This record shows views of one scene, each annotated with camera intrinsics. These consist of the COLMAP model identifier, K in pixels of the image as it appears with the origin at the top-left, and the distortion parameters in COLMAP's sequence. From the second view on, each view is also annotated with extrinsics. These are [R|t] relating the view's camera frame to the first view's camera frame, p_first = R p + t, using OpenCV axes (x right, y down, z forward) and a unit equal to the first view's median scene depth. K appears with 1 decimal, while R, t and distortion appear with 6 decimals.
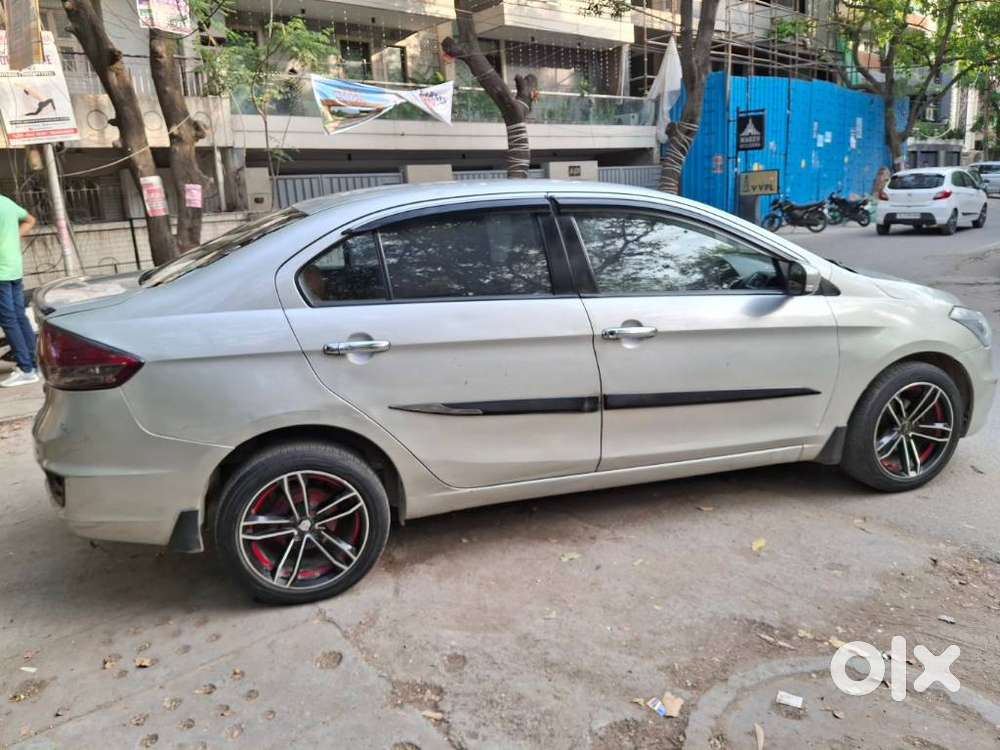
lens RADIAL K [[735.9, 0, 492.3], [0, 735.9, 375.3], [0, 0, 1]] dist [0.008319, -0.051719]
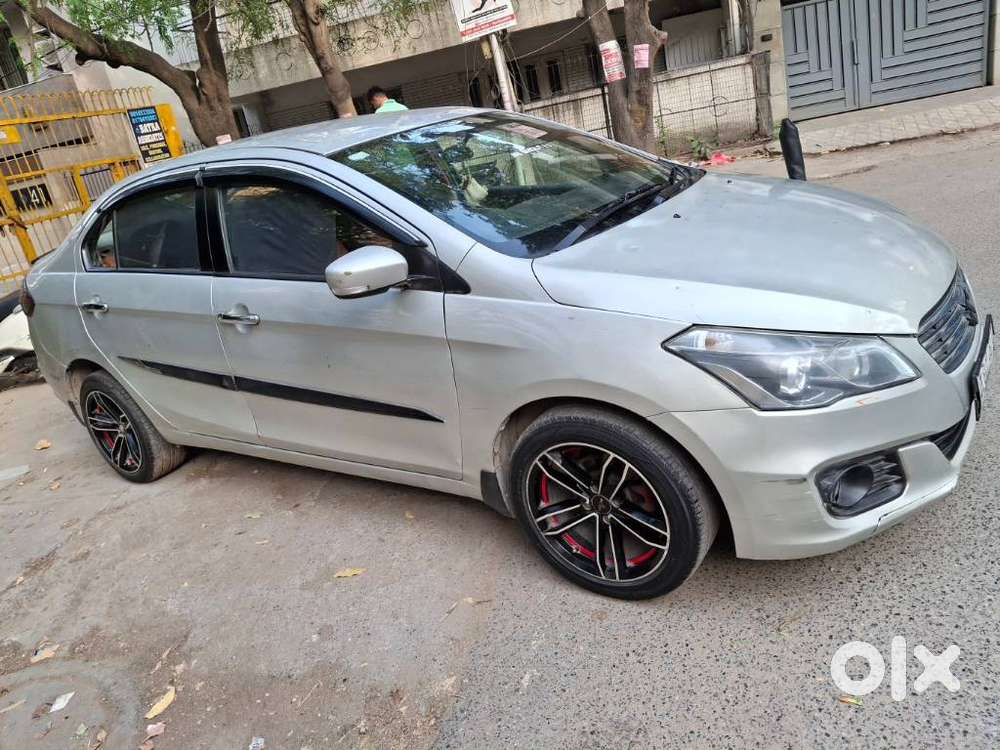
lens RADIAL K [[745.0, 0, 503.2], [0, 745.0, 370.1], [0, 0, 1]] dist [-0.002496, -0.009811]
pose [[0.636733, 0.190370, -0.747215, 0.318507], [-0.020912, 0.972951, 0.230062, -0.061724], [0.770801, -0.130862, 0.623491, 0.182369]]
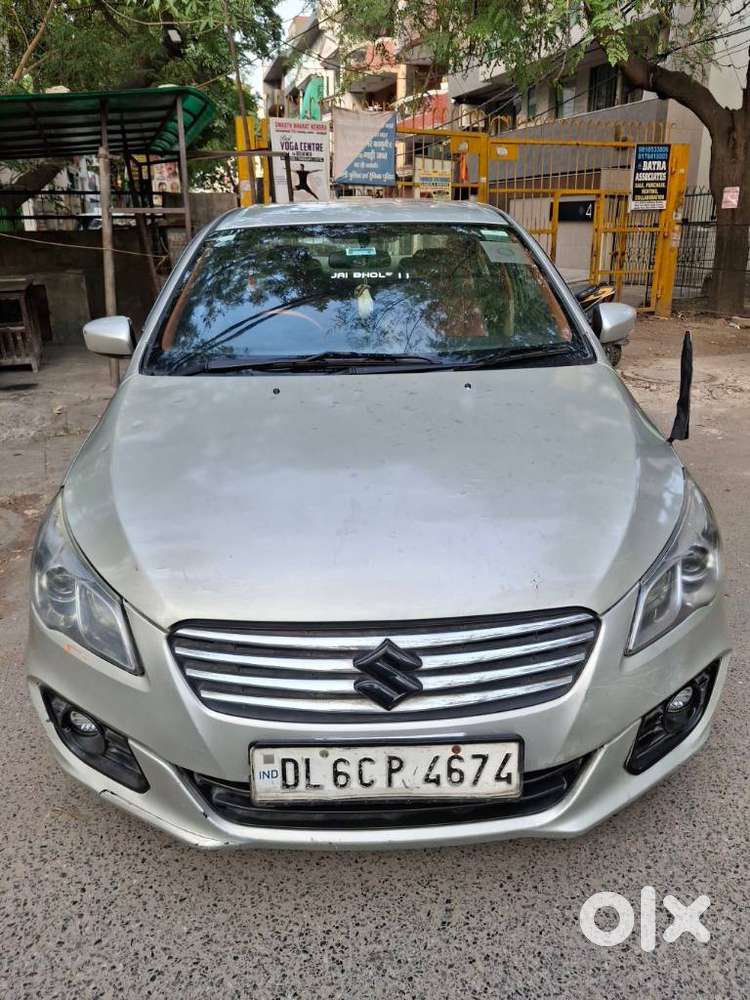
lens RADIAL K [[772.4, 0, 399.7], [0, 772.4, 501.1], [0, 0, 1]] dist [-0.005767, -0.049208]
pose [[-0.233050, 0.385855, -0.892639, 0.354386], [-0.211312, 0.875887, 0.433784, -0.124190], [0.949229, 0.289718, -0.122589, 0.433454]]
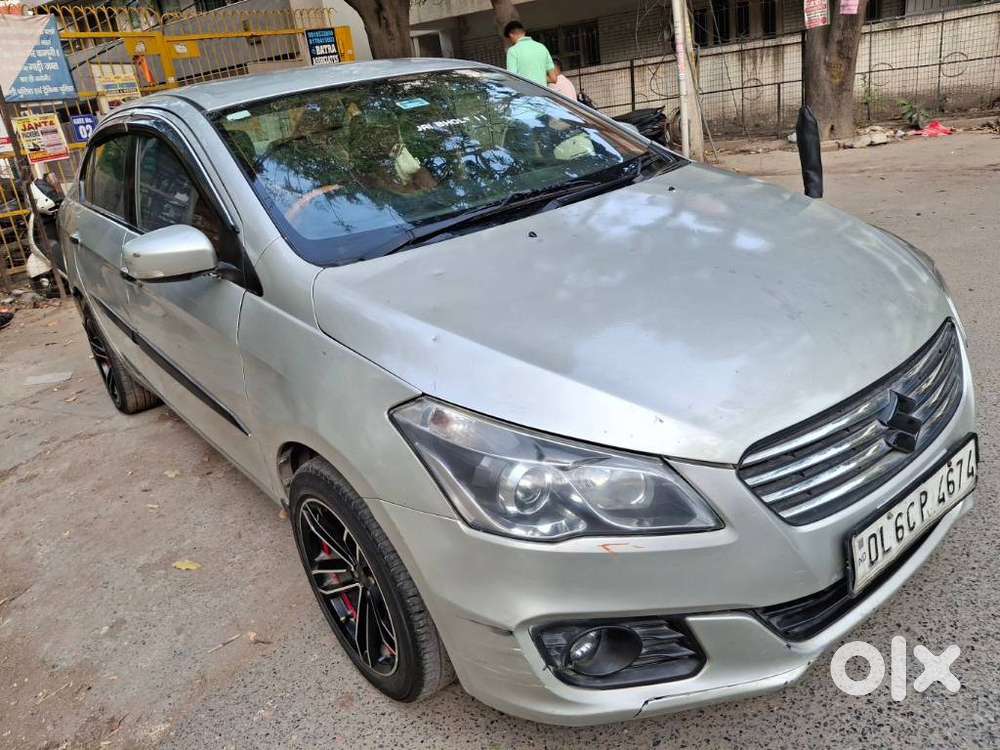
lens RADIAL K [[745.0, 0, 503.2], [0, 745.0, 370.1], [0, 0, 1]] dist [-0.002496, -0.009811]
pose [[0.382402, 0.338014, -0.859951, 0.331743], [-0.103384, 0.940495, 0.323700, -0.081892], [0.918194, -0.034878, 0.394593, 0.294259]]
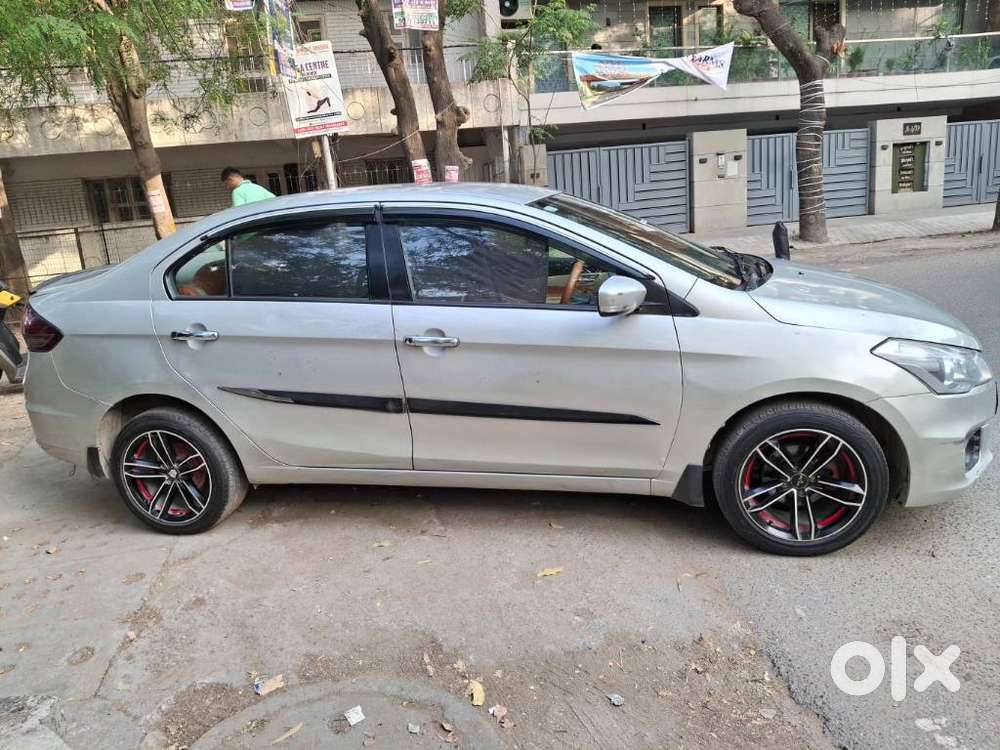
lens RADIAL K [[728.4, 0, 500.0], [0, 728.4, 375.0], [0, 0, 1]] dist [0.036884, -0.076371]
pose [[0.883611, 0.104324, -0.456452, 0.207125], [-0.081872, 0.994268, 0.068755, -0.024671], [0.461008, -0.023382, 0.887088, 0.040129]]
